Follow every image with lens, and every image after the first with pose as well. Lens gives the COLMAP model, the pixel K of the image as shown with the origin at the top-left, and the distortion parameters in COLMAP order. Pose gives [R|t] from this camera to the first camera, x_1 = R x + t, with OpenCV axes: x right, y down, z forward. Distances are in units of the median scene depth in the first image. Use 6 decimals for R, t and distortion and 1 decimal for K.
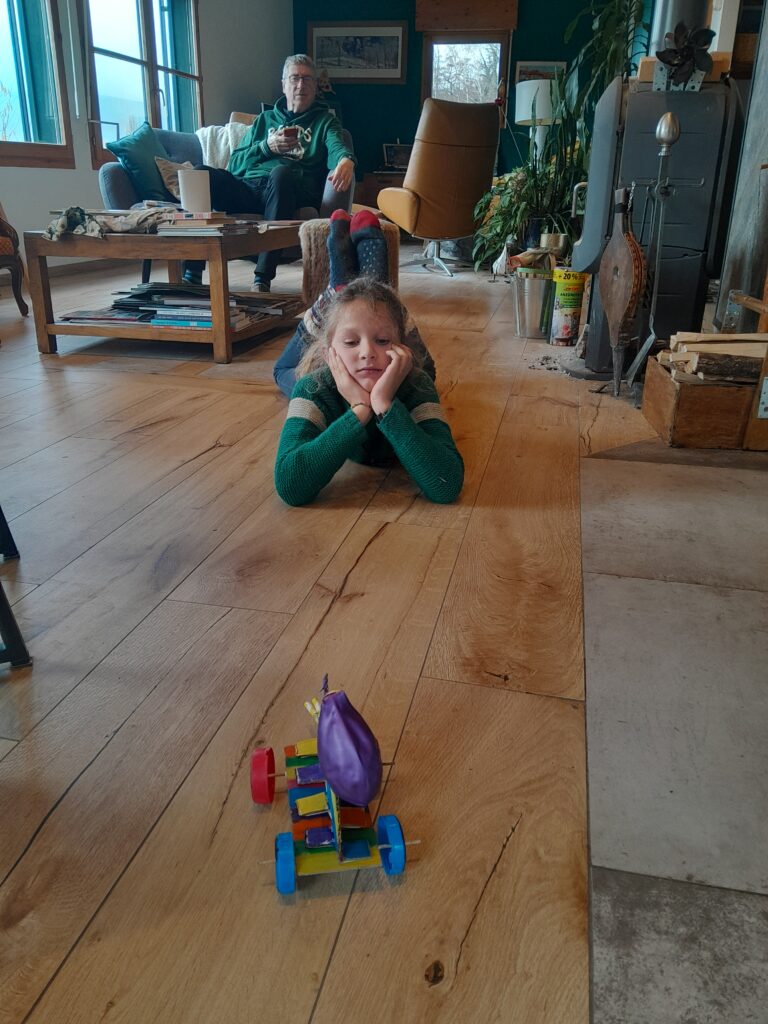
lens RADIAL K [[825.5, 0, 390.7], [0, 825.5, 507.4], [0, 0, 1]] dist [0.051816, -0.104676]
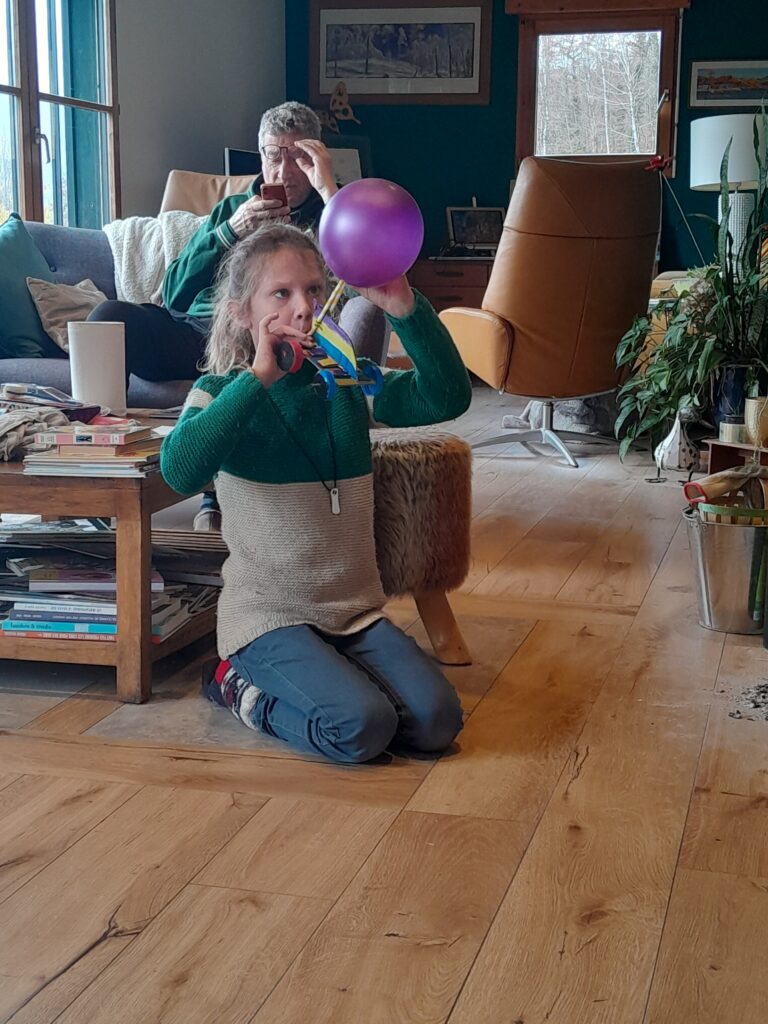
lens RADIAL K [[1636.8, 0, 385.7], [0, 1636.8, 482.1], [0, 0, 1]] dist [0.137193, -0.049456]
pose [[0.998908, -0.001831, -0.046679, 0.001962], [-0.008498, 0.975439, -0.220106, -0.043852], [0.045936, 0.220262, 0.974359, -0.014831]]
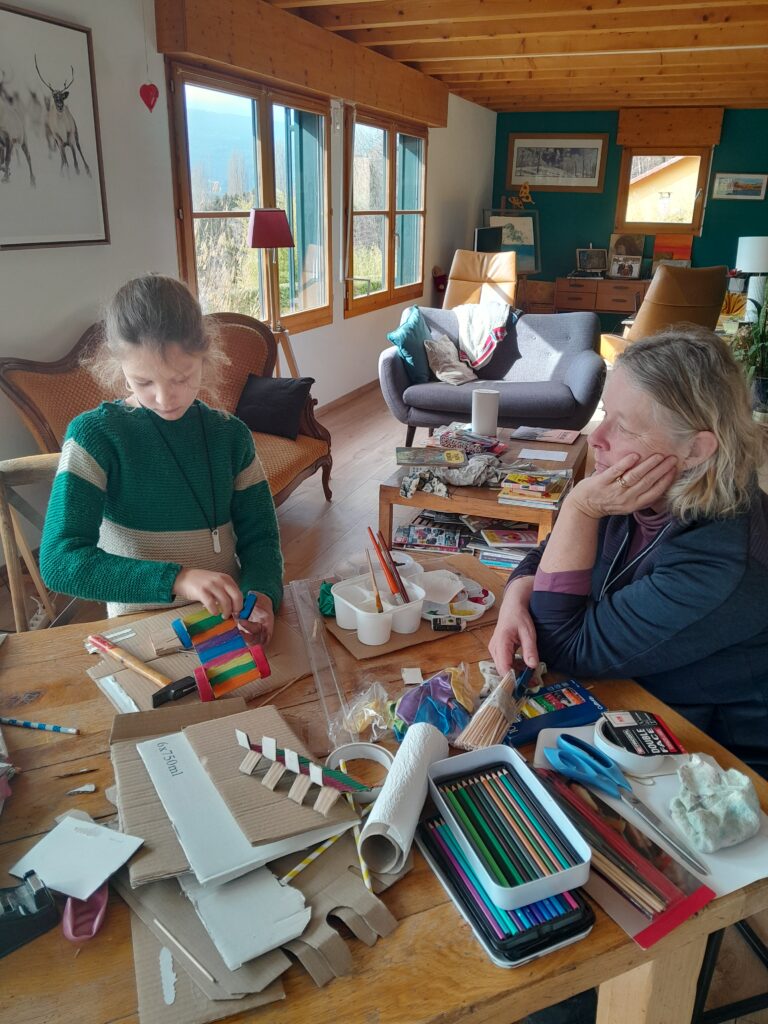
lens RADIAL K [[825.5, 0, 390.7], [0, 825.5, 507.4], [0, 0, 1]] dist [0.051816, -0.104676]
pose [[0.988588, 0.050909, -0.141784, -0.130207], [-0.053749, 0.998422, -0.016272, -0.143990], [0.140732, 0.023707, 0.989764, -0.099389]]
